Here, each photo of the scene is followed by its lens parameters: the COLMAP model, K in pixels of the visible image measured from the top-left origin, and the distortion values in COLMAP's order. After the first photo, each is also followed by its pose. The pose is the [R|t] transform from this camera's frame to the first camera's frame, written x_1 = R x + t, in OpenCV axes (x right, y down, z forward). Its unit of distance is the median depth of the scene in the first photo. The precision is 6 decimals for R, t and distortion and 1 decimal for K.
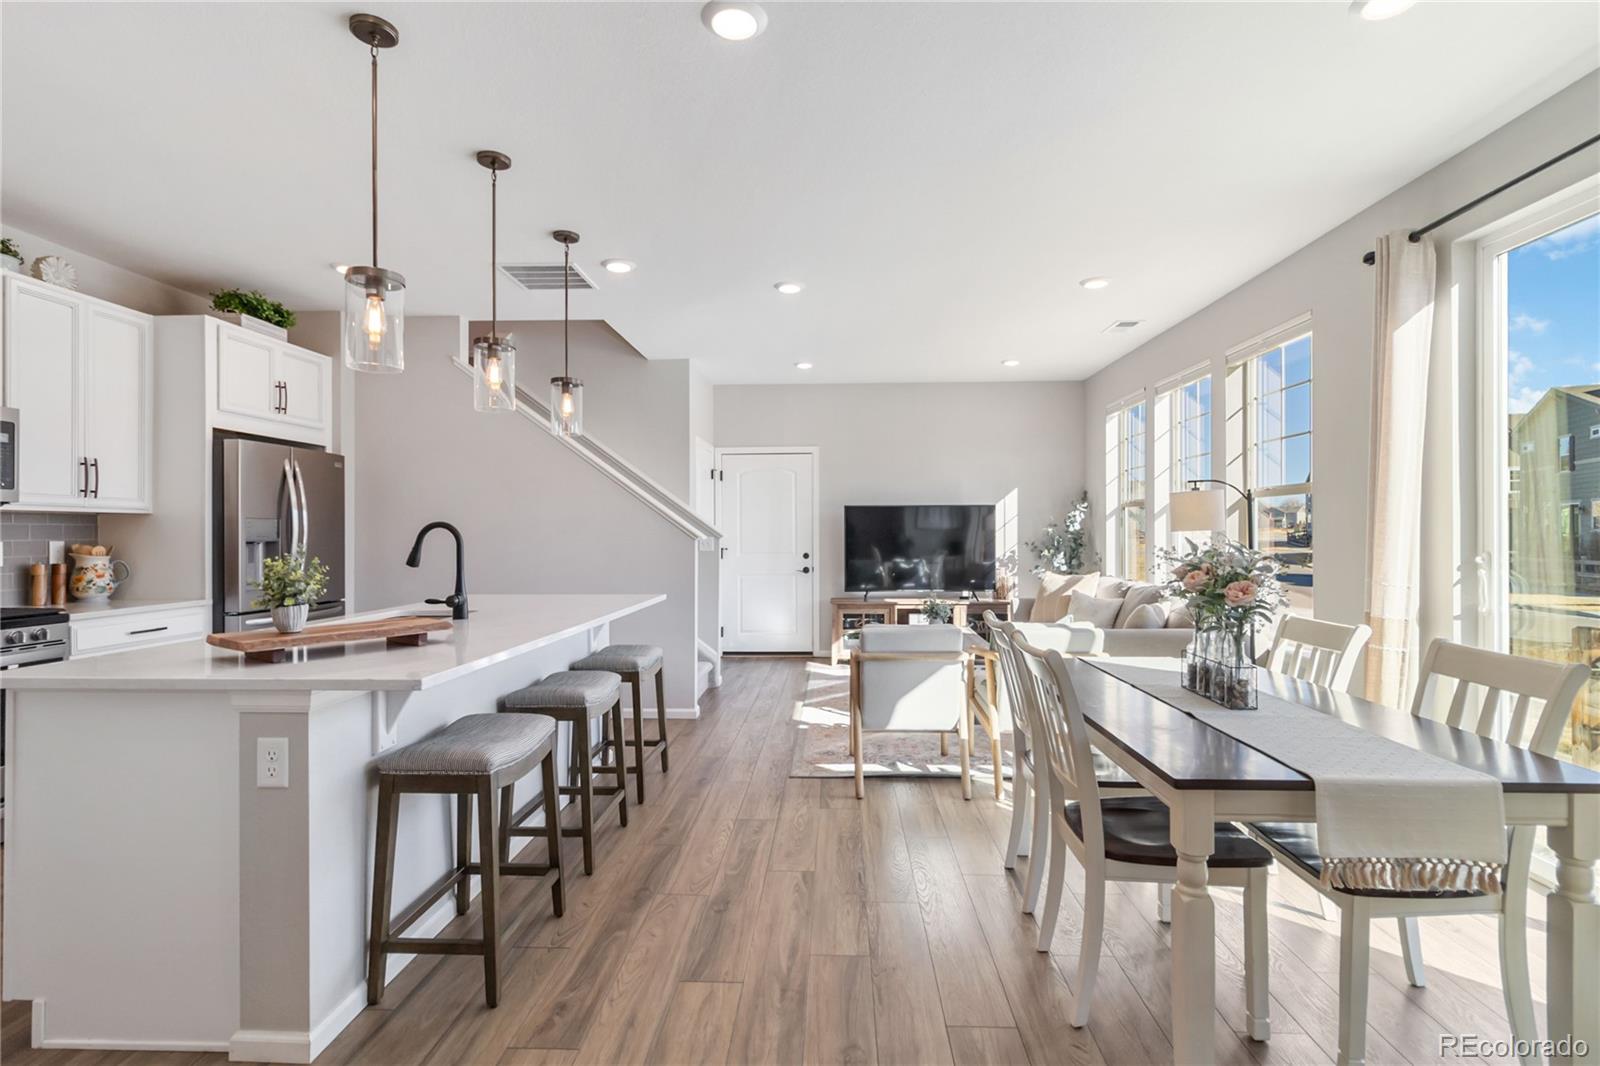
lens RADIAL K [[741.2, 0, 805.2], [0, 741.2, 529.8], [0, 0, 1]] dist [-0.011919, -0.000020]
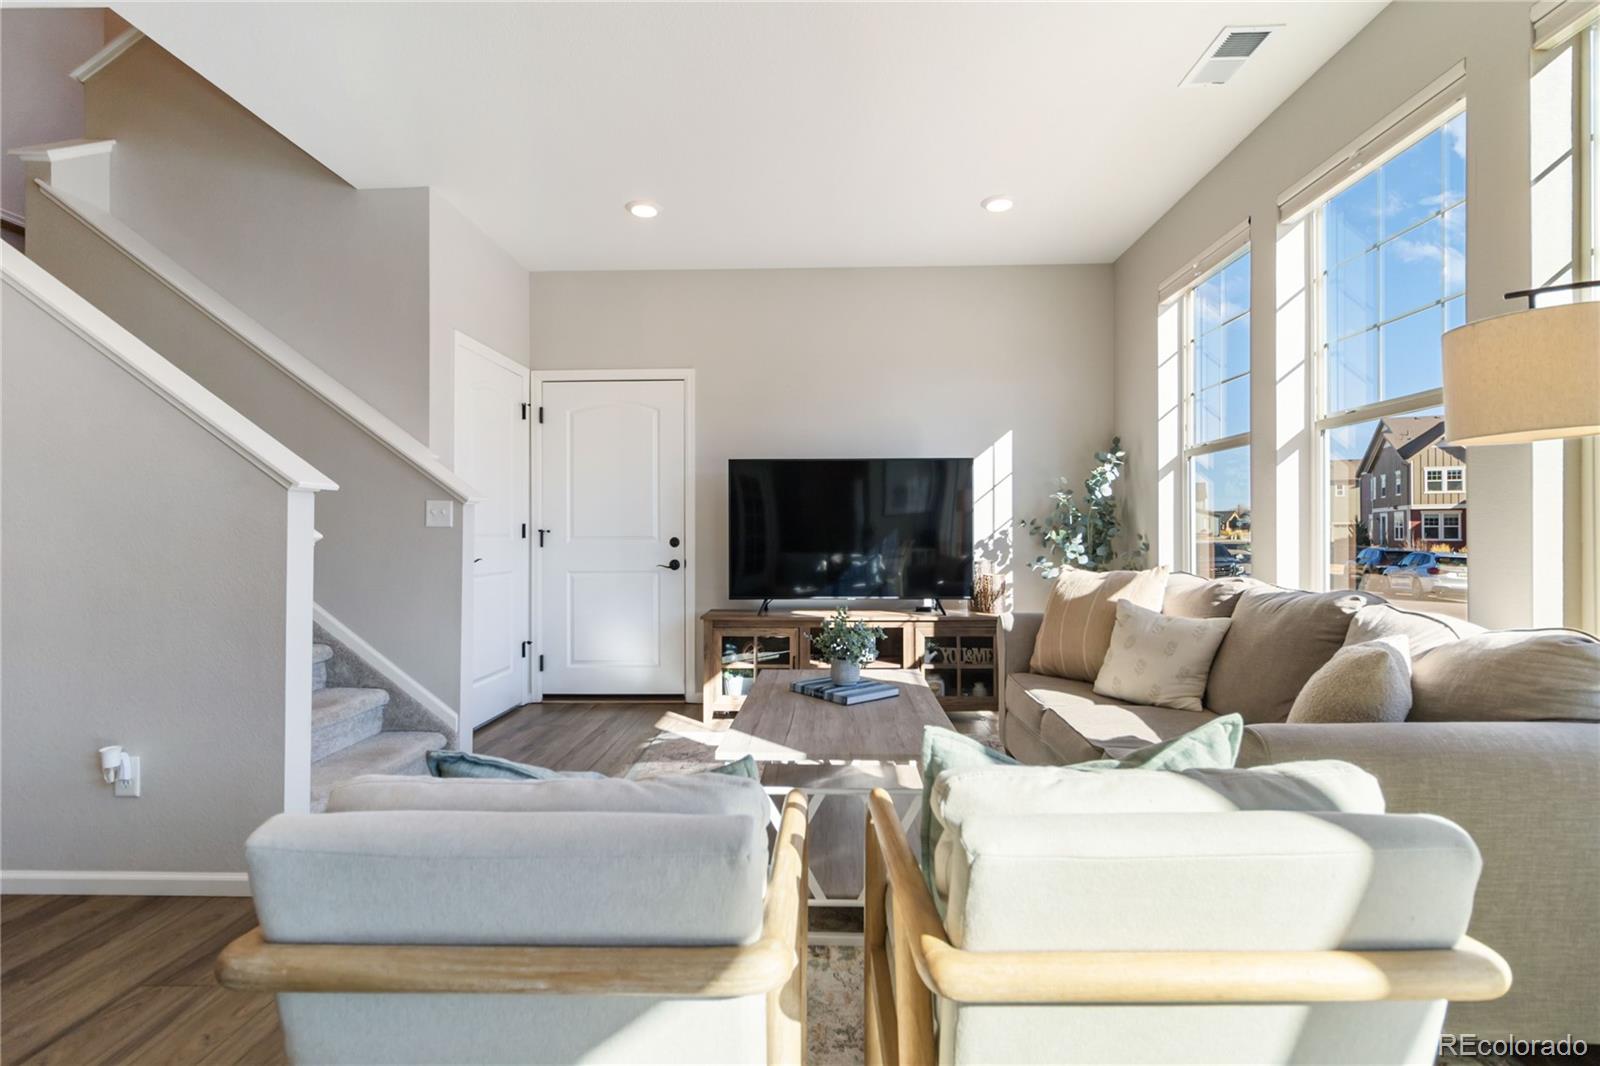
lens RADIAL K [[741.2, 0, 809.5], [0, 741.2, 531.3], [0, 0, 1]] dist [-0.011919, -0.000020]
pose [[0.999738, -0.000060, 0.022885, 0.107720], [0.000022, 0.999999, 0.001634, 0.026592], [-0.022885, -0.001634, 0.999737, 0.392494]]
